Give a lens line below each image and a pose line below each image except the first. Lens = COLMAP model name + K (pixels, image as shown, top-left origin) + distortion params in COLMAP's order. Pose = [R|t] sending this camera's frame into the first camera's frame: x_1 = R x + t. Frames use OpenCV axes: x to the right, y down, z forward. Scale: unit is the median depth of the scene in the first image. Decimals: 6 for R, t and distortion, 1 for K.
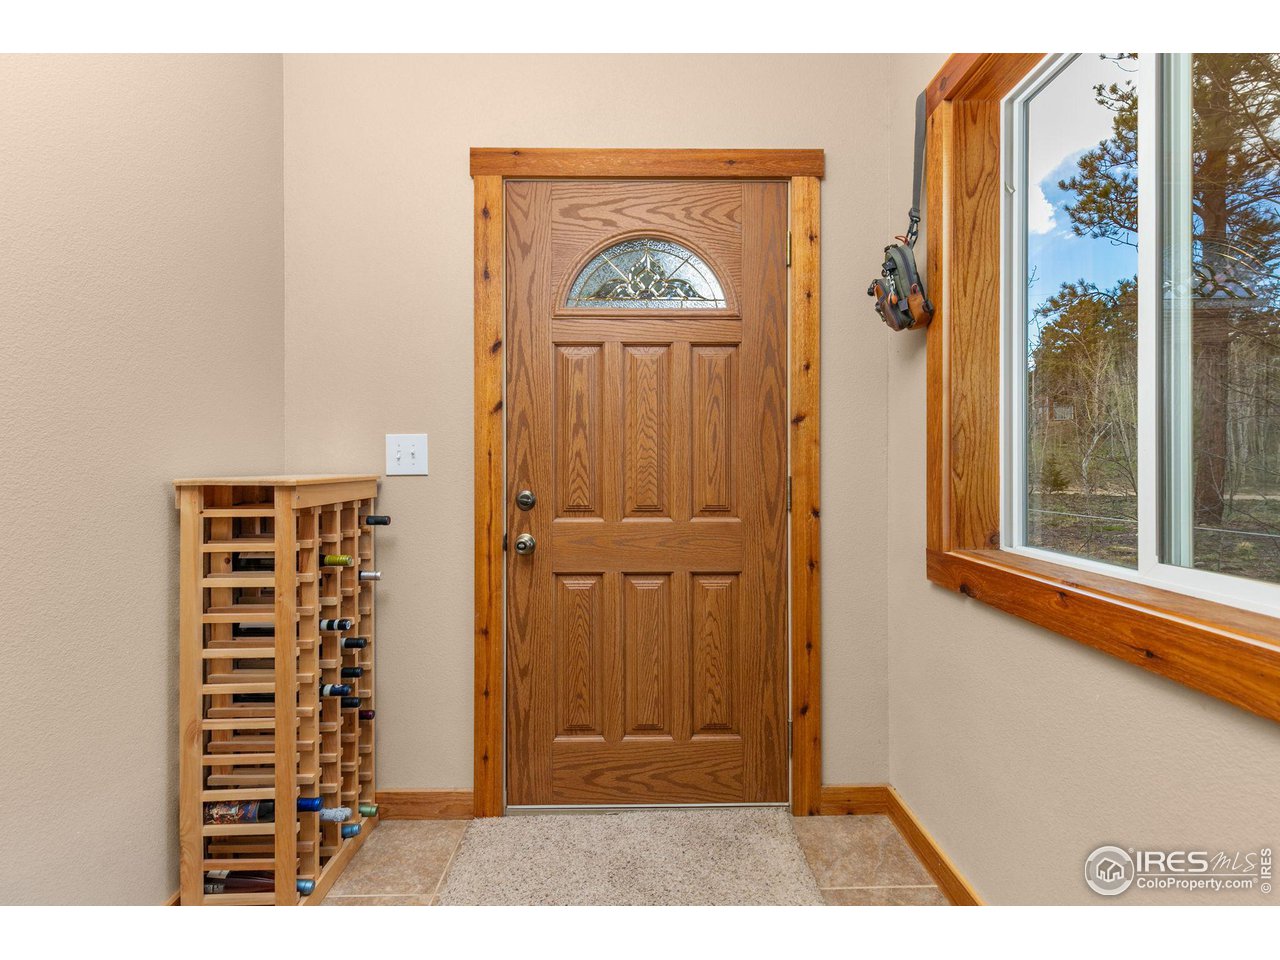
lens RADIAL K [[578.3, 0, 641.5], [0, 578.3, 470.3], [0, 0, 1]] dist [0.001354, -0.000030]
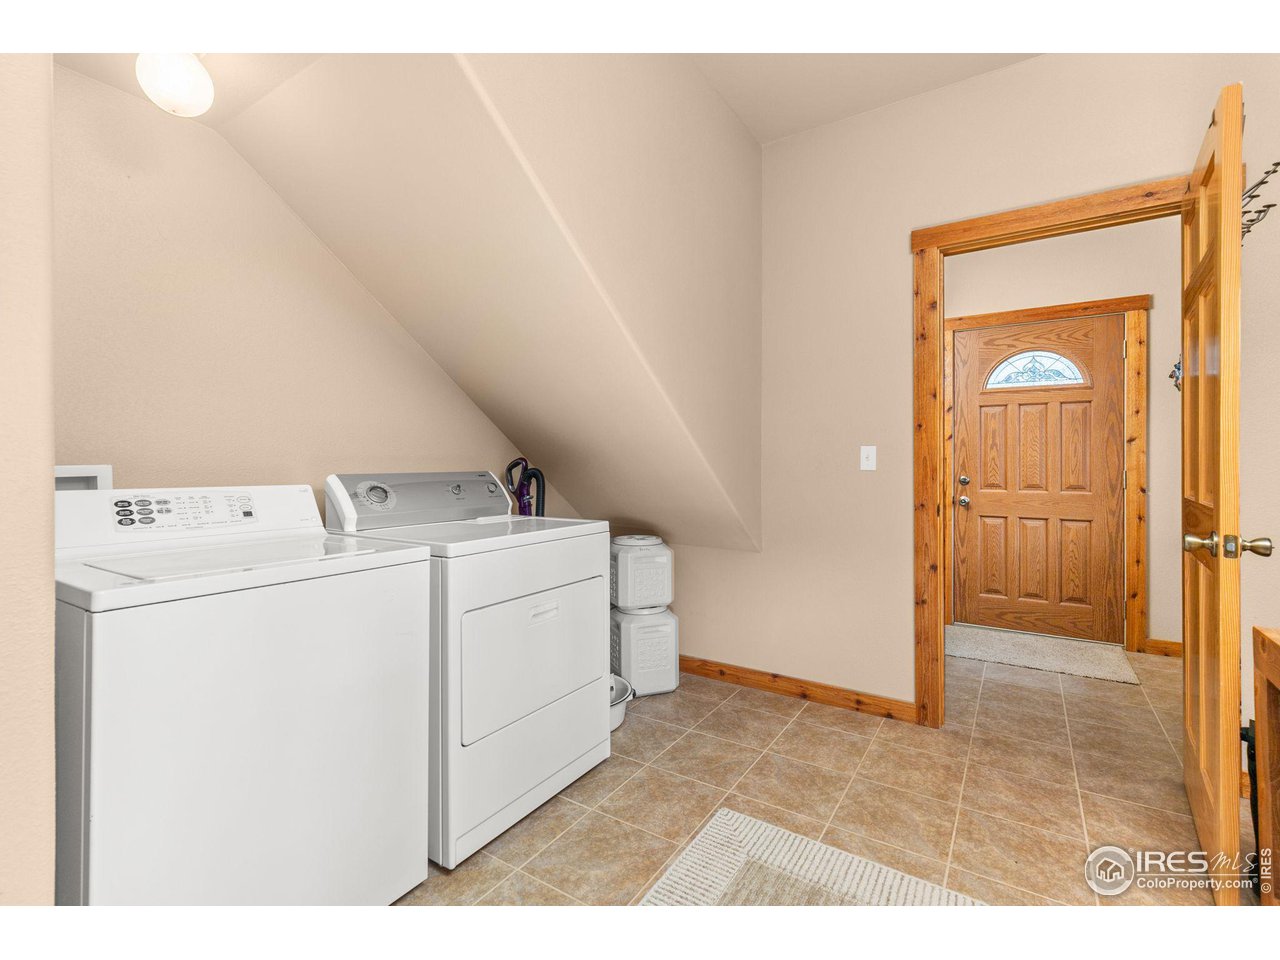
lens RADIAL K [[578.3, 0, 642.2], [0, 578.3, 462.6], [0, 0, 1]] dist [0.001354, -0.000030]
pose [[0.835891, 0.003210, -0.548886, -0.022401], [-0.015930, 0.999704, -0.018412, 0.043669], [0.548665, 0.024134, 0.835694, -1.425573]]
